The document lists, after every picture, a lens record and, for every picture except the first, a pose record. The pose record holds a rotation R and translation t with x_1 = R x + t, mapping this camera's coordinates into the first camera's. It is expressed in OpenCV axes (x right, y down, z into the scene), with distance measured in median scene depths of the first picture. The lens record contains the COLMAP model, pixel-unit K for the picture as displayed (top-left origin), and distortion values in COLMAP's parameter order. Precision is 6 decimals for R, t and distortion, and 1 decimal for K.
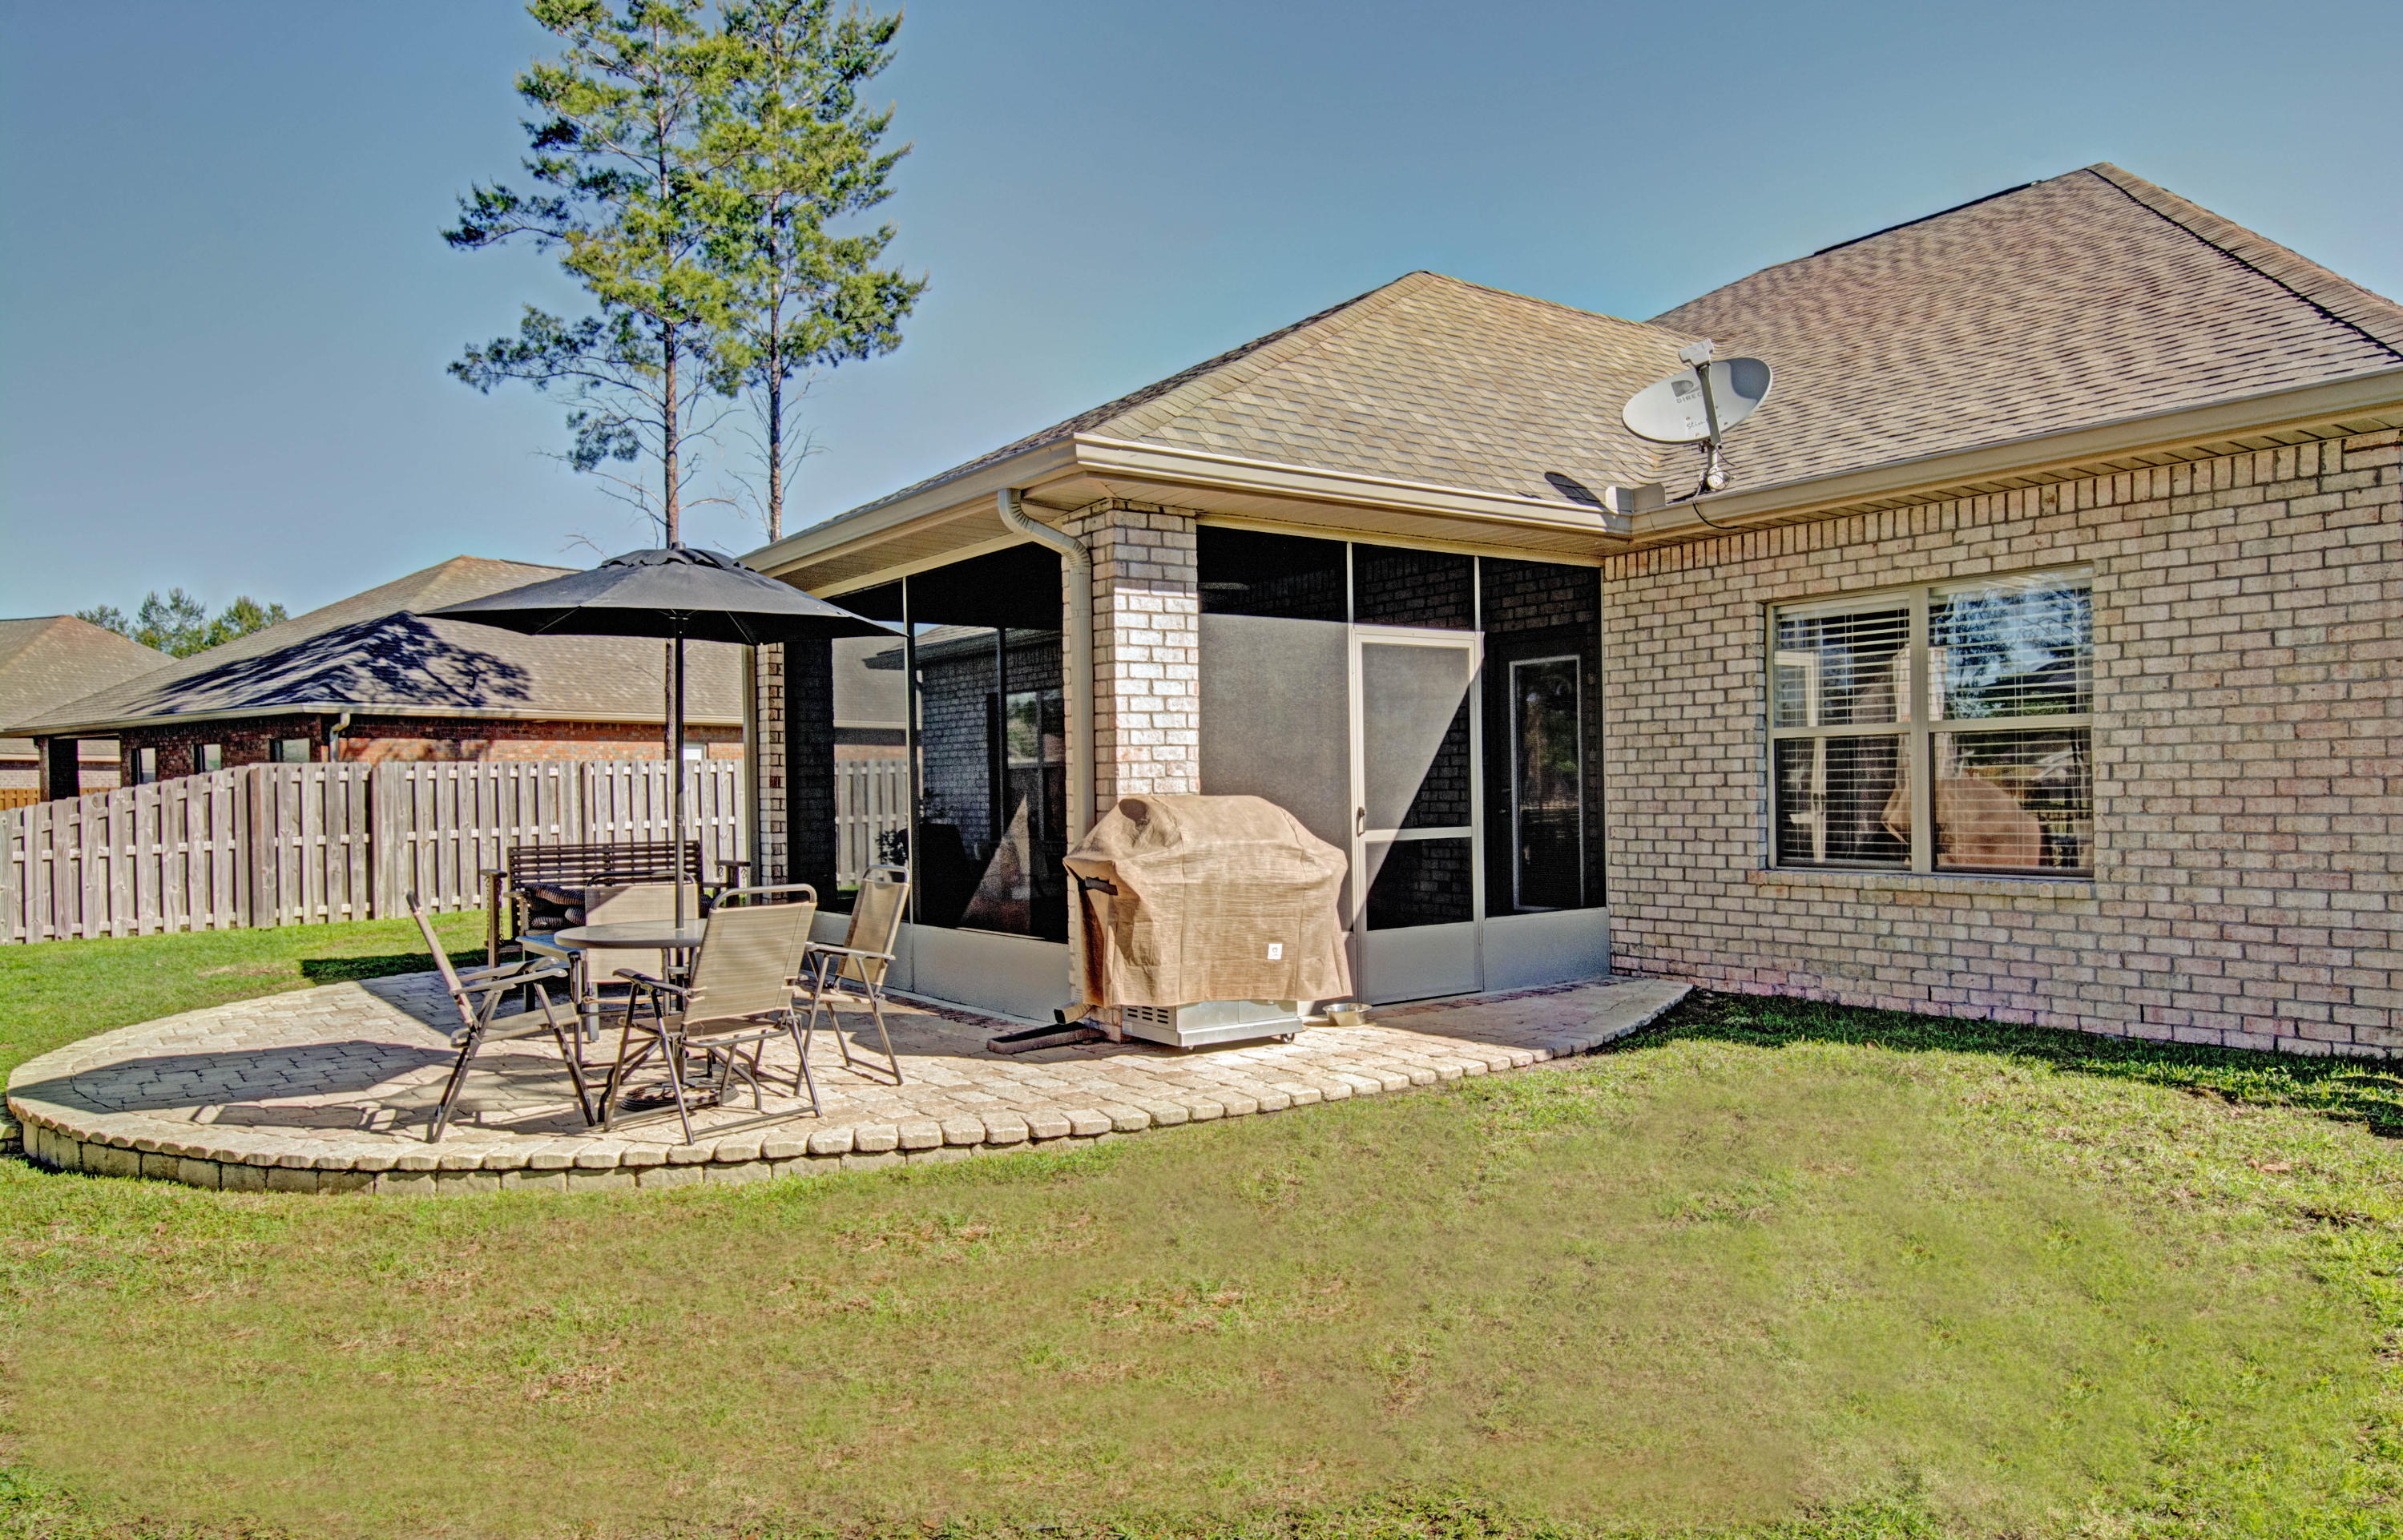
lens RADIAL K [[1568.5, 0, 1203.1], [0, 1568.5, 782.0], [0, 0, 1]] dist [0.000239, -0.000413]
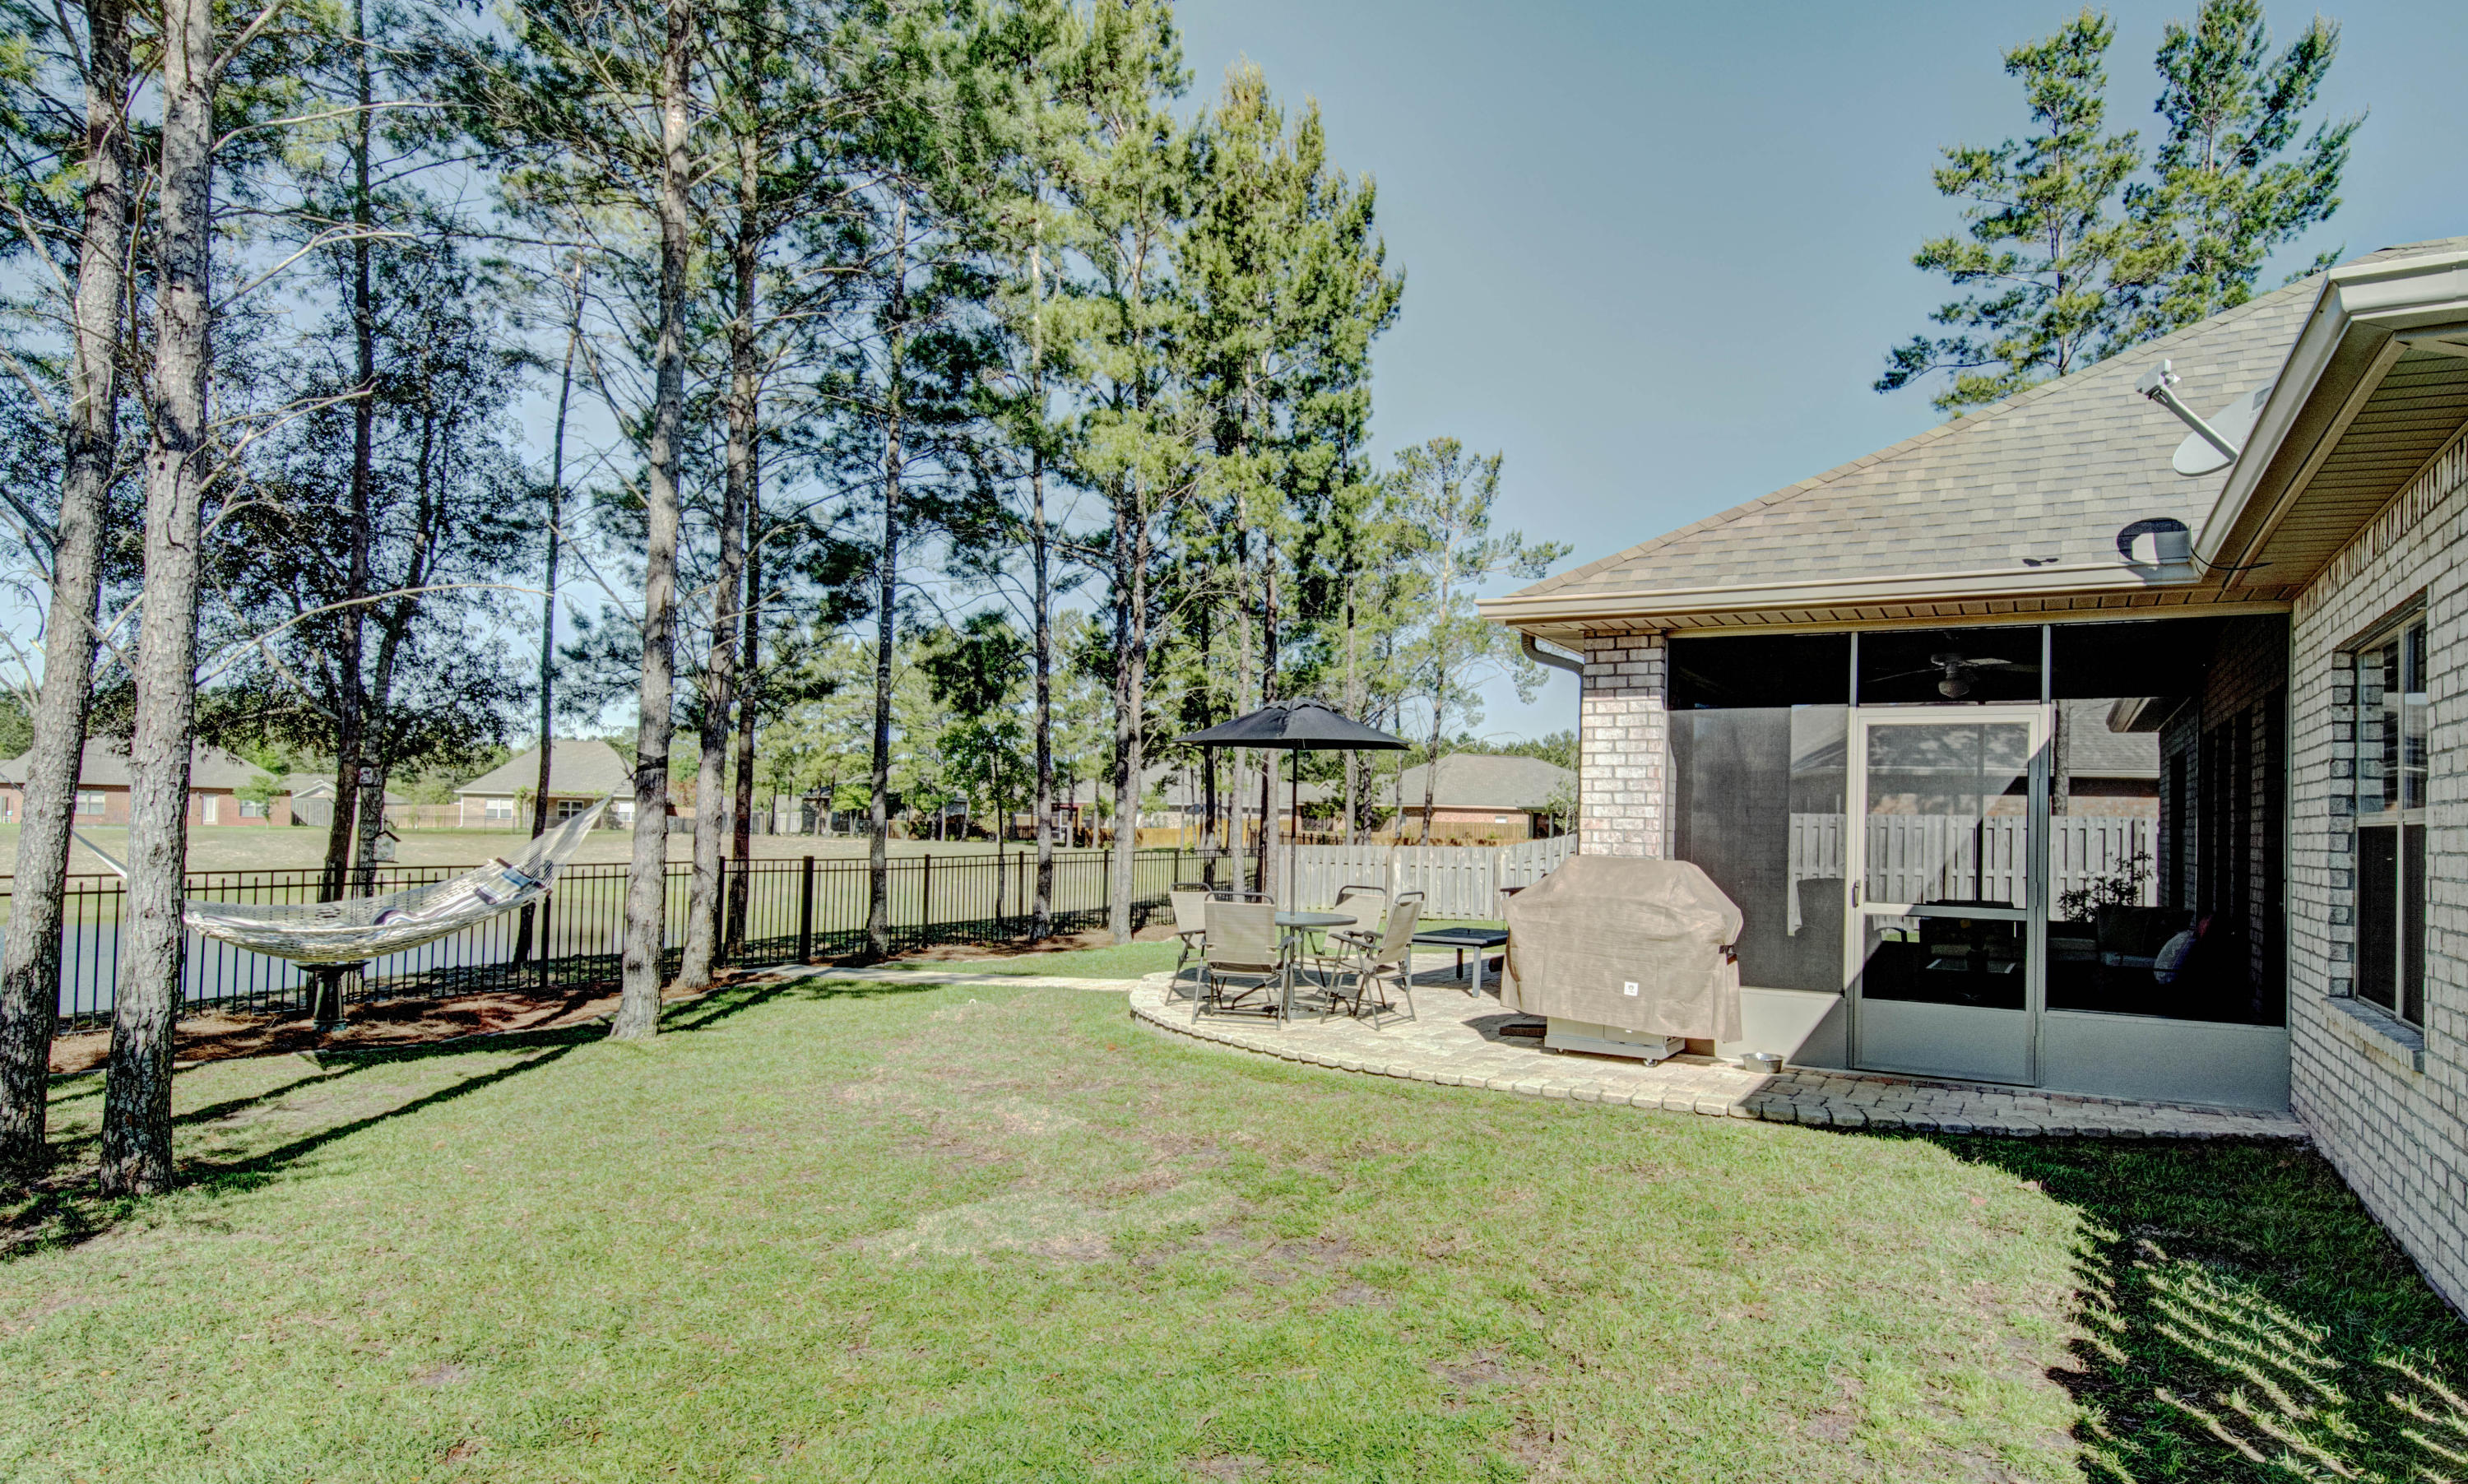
lens RADIAL K [[1395.9, 0, 1249.5], [0, 1395.9, 786.3], [0, 0, 1]] dist [0.002942, 0.000331]
pose [[0.401255, 0.004882, -0.915953, 0.863002], [-0.026360, 0.999633, -0.006220, -0.032949], [0.915587, 0.026640, 0.401236, 0.260615]]
